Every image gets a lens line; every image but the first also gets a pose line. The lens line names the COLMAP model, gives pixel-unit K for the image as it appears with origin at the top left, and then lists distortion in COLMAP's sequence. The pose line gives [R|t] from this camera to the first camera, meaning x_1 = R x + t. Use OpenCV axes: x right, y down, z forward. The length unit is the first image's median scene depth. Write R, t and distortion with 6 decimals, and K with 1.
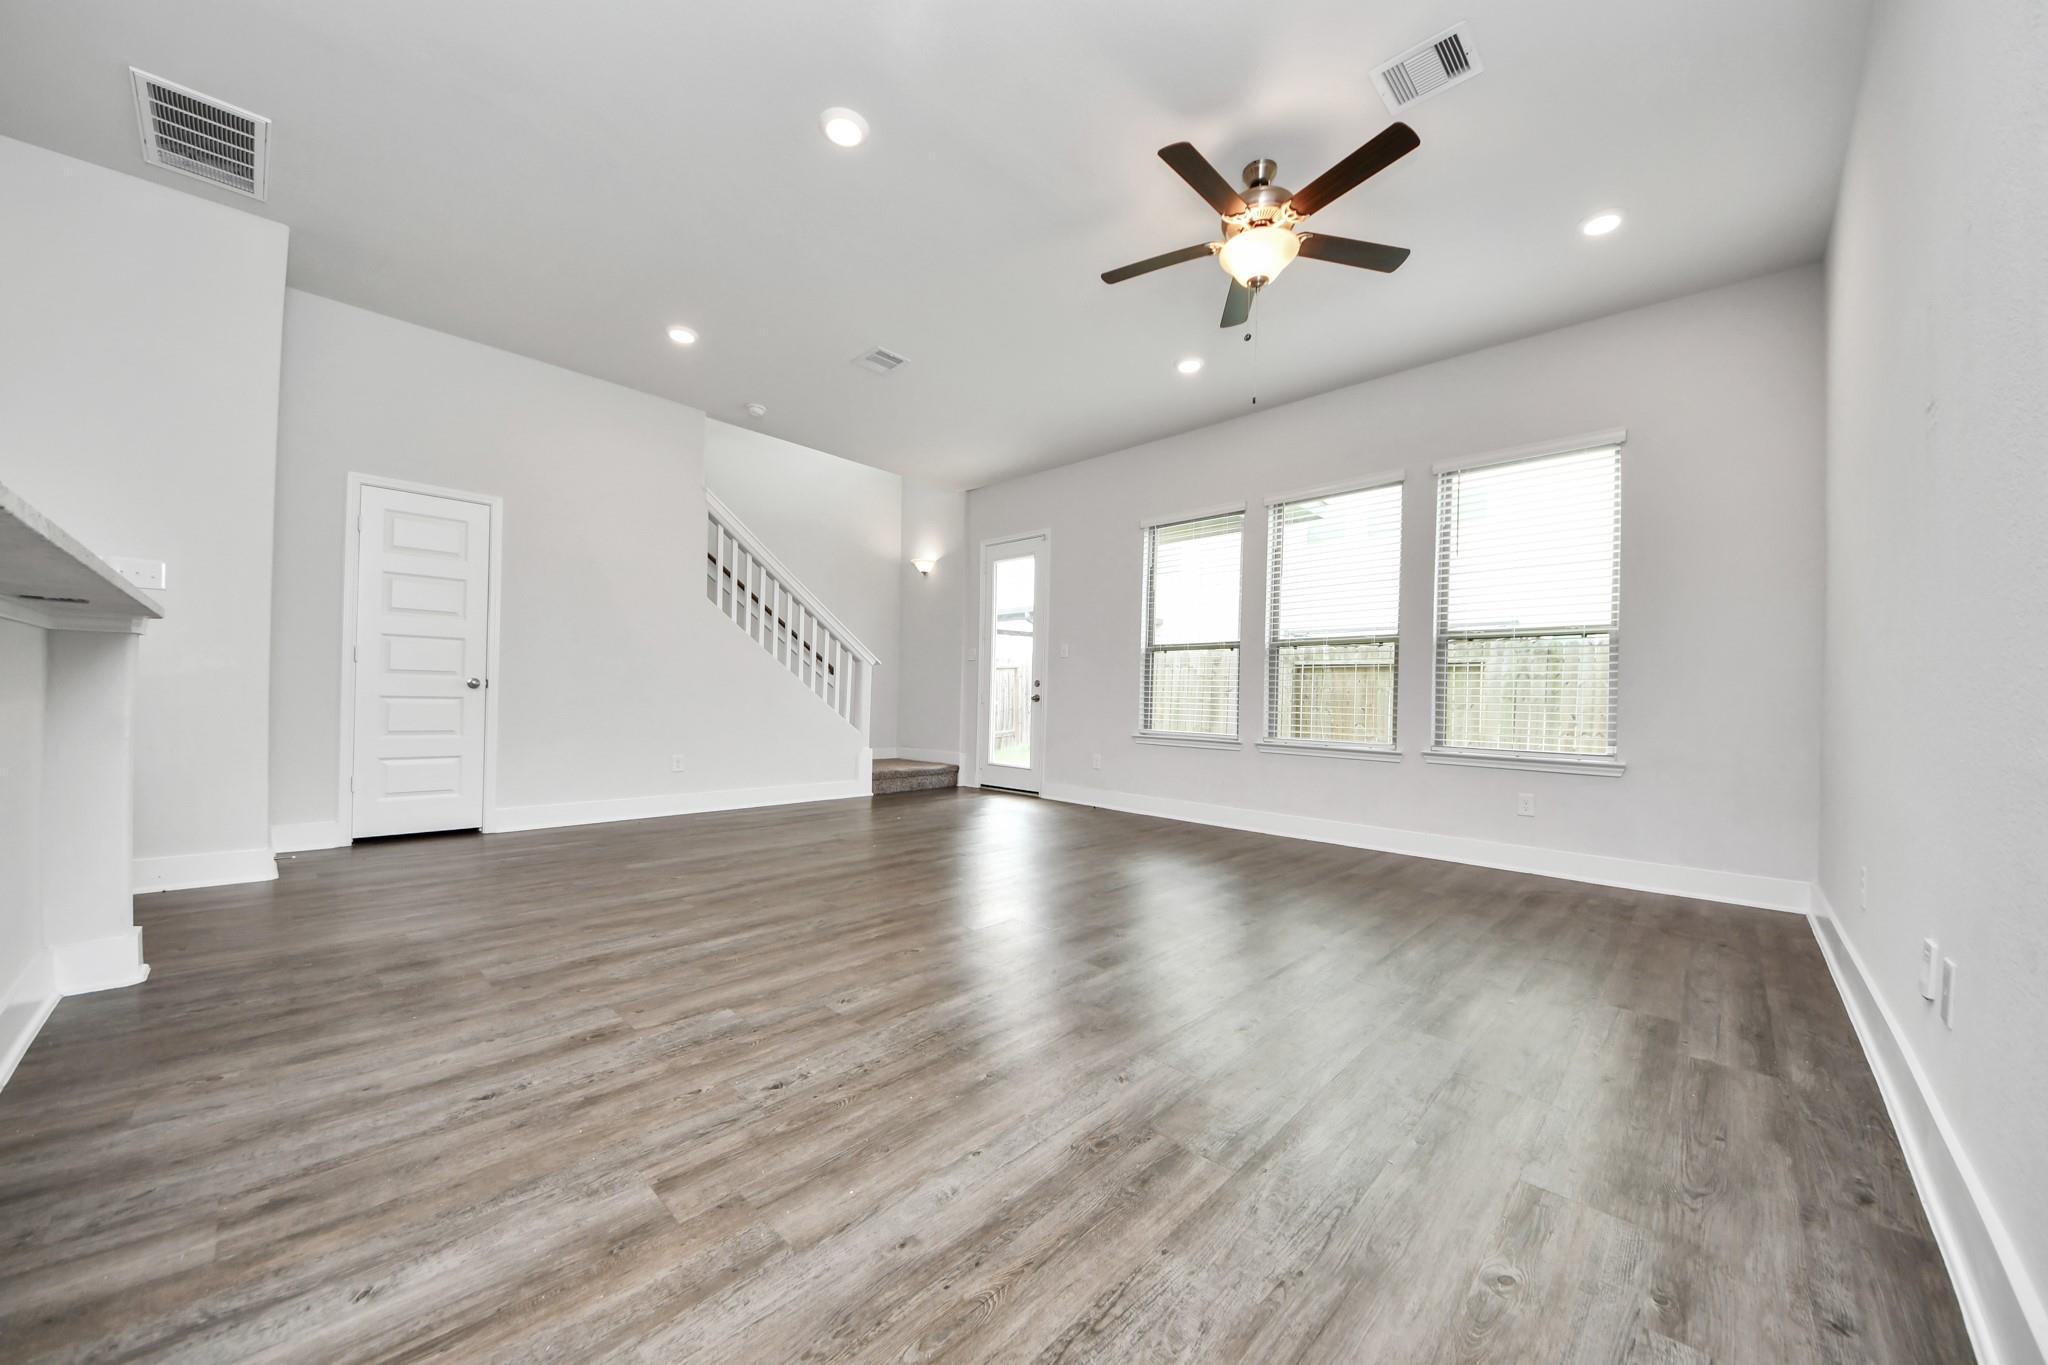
lens RADIAL K [[726.8, 0, 1022.7], [0, 726.8, 672.6], [0, 0, 1]] dist [-0.000468, -0.006716]
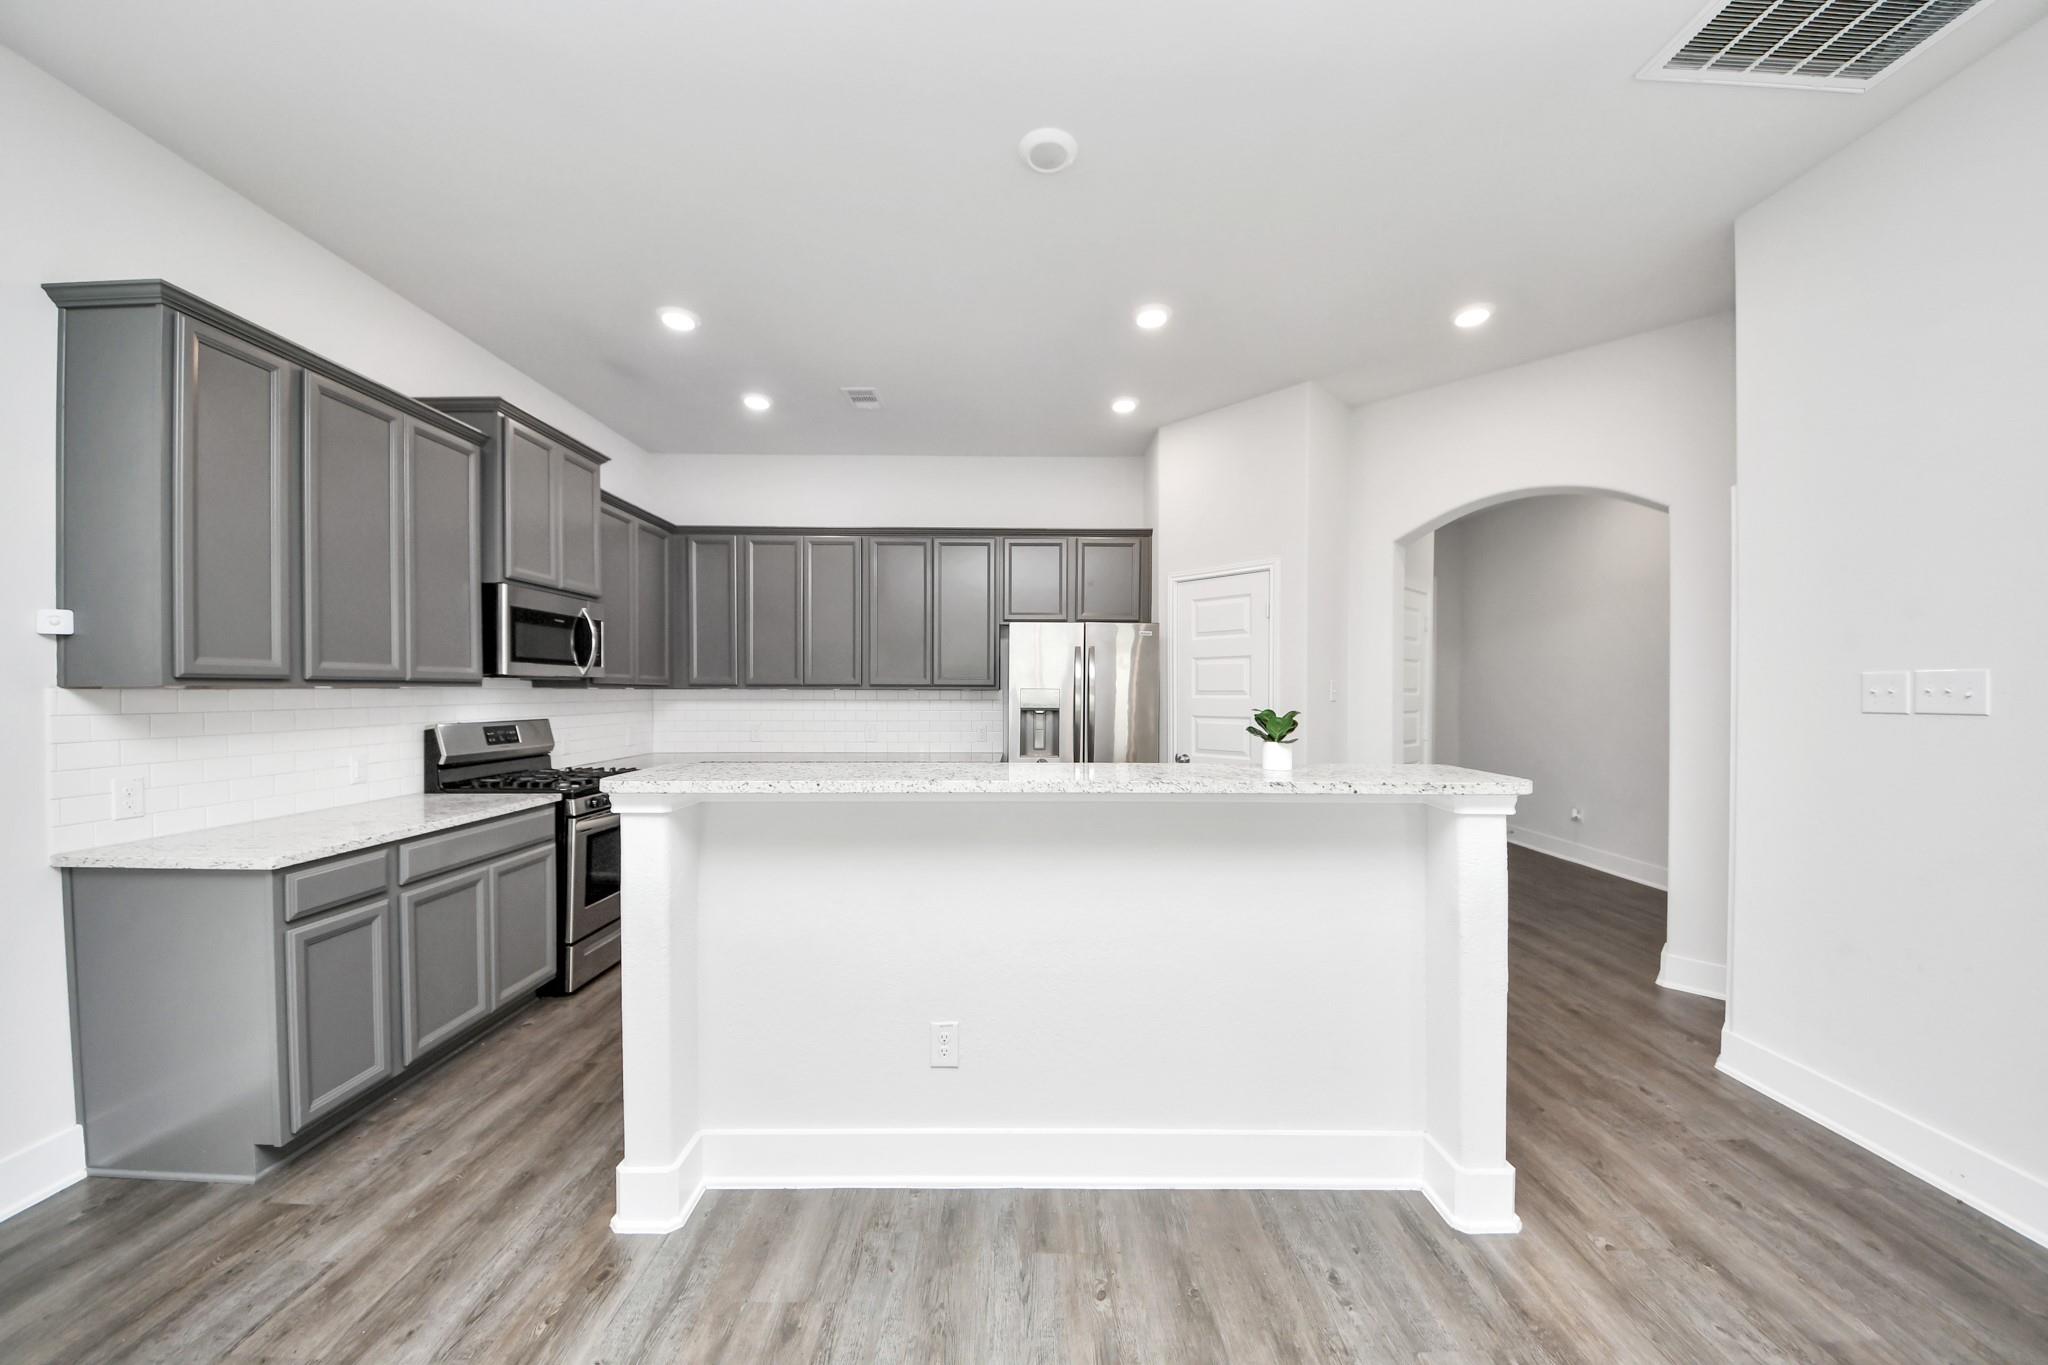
lens RADIAL K [[736.9, 0, 1056.6], [0, 736.9, 688.1], [0, 0, 1]] dist [-0.000773, -0.000262]
pose [[-0.717173, -0.027294, -0.696361, -0.257288], [0.002429, 0.999129, -0.041662, -0.168089], [0.696891, -0.031570, -0.716482, 1.248786]]
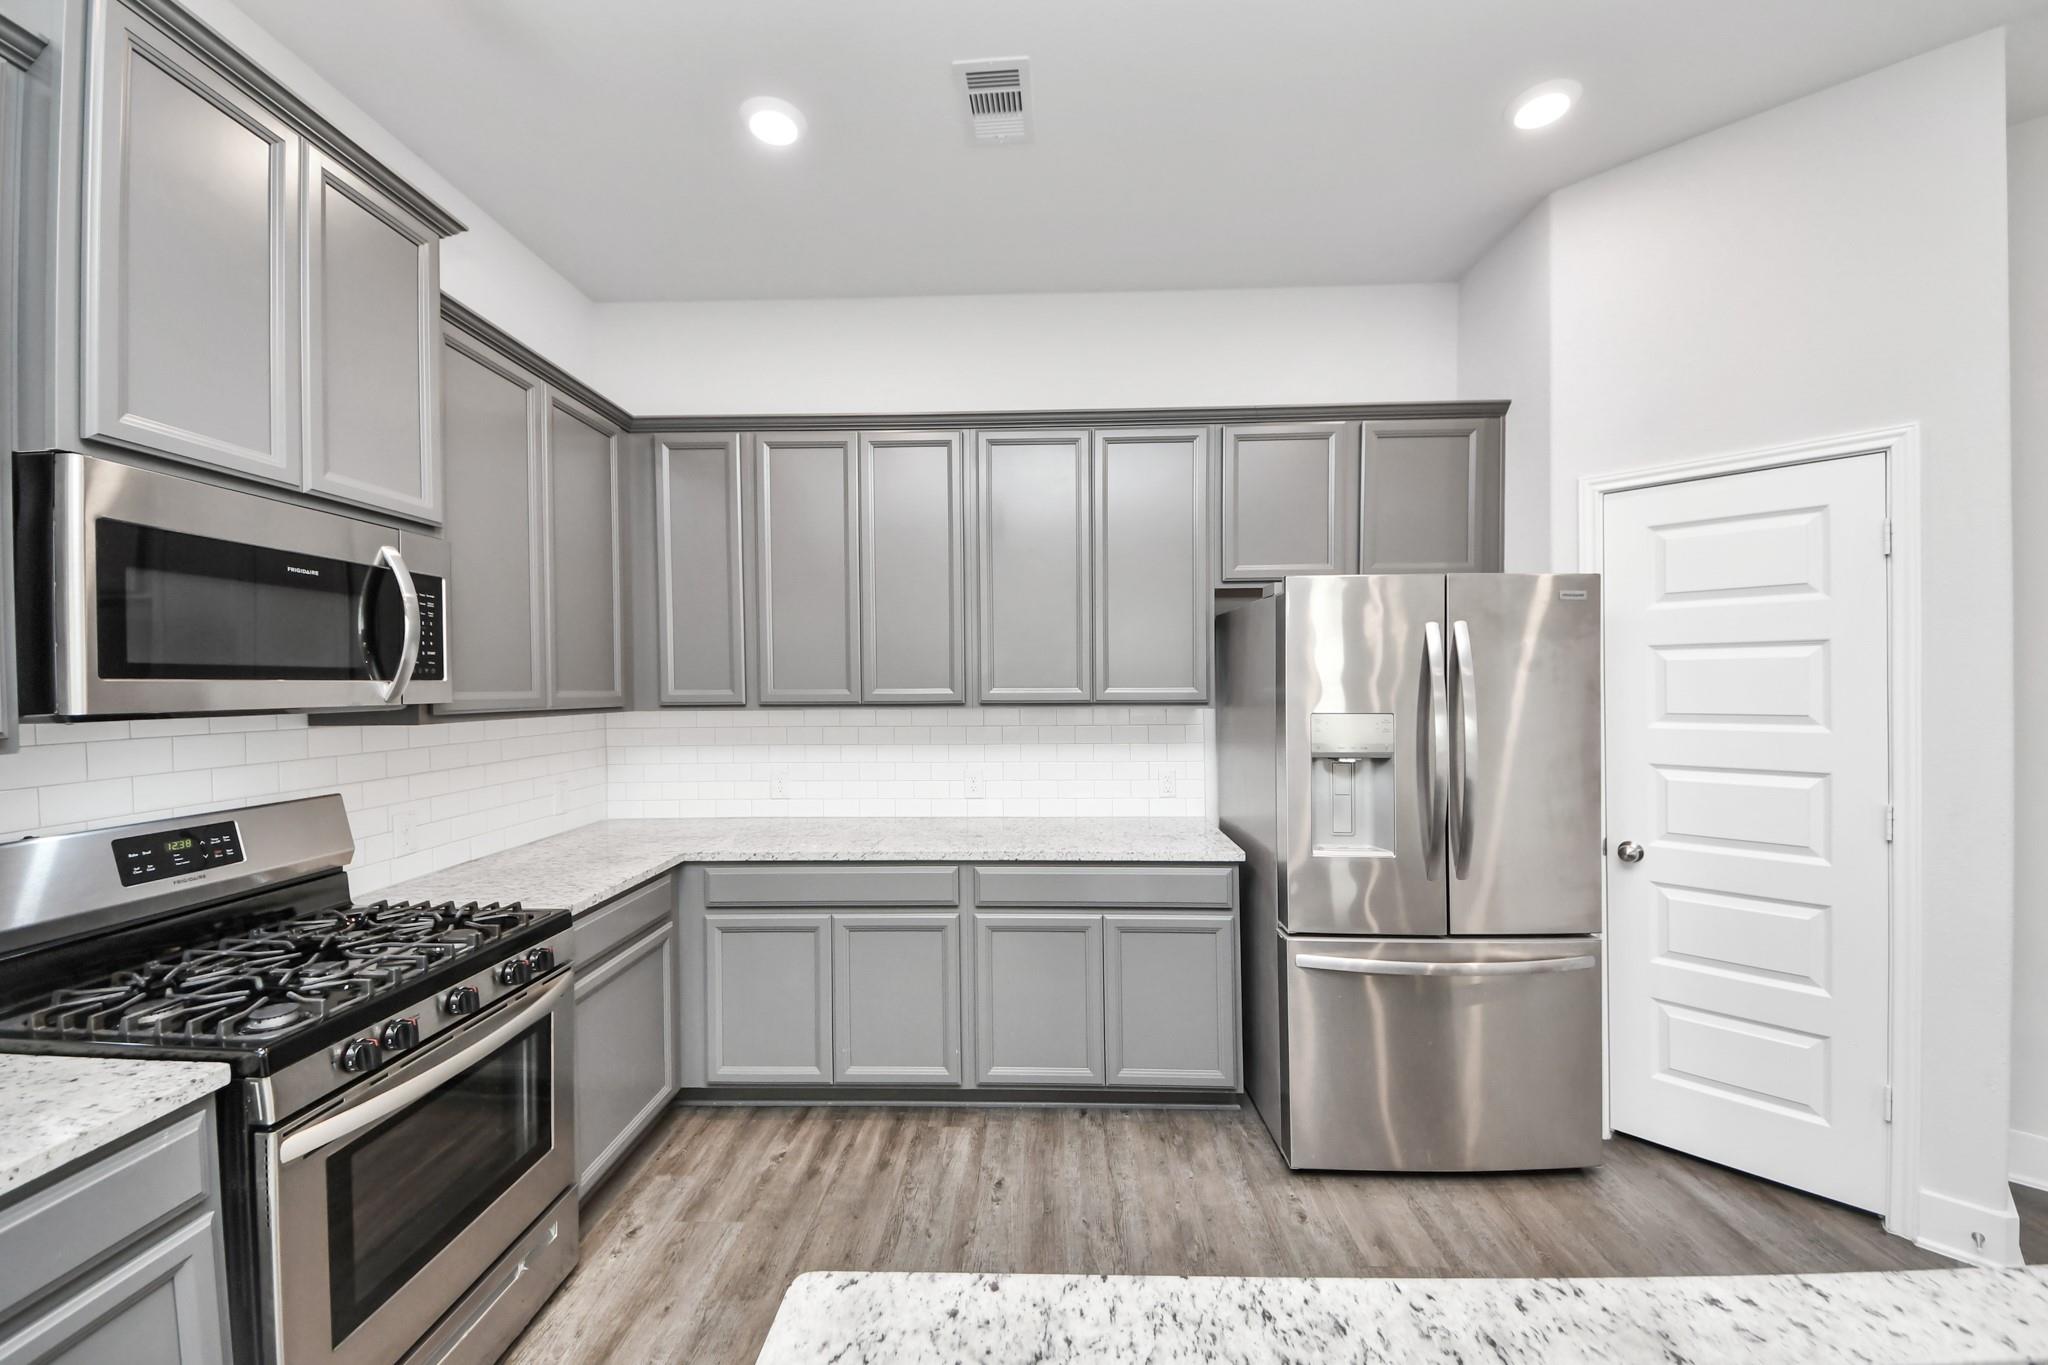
lens RADIAL K [[746.9, 0, 1032.2], [0, 746.9, 689.5], [0, 0, 1]] dist [0.001266, -0.007896]
pose [[-0.754646, -0.011541, -0.656031, -0.632445], [0.009844, 0.999534, -0.028908, -0.250459], [0.656059, -0.028274, -0.754180, 0.305448]]
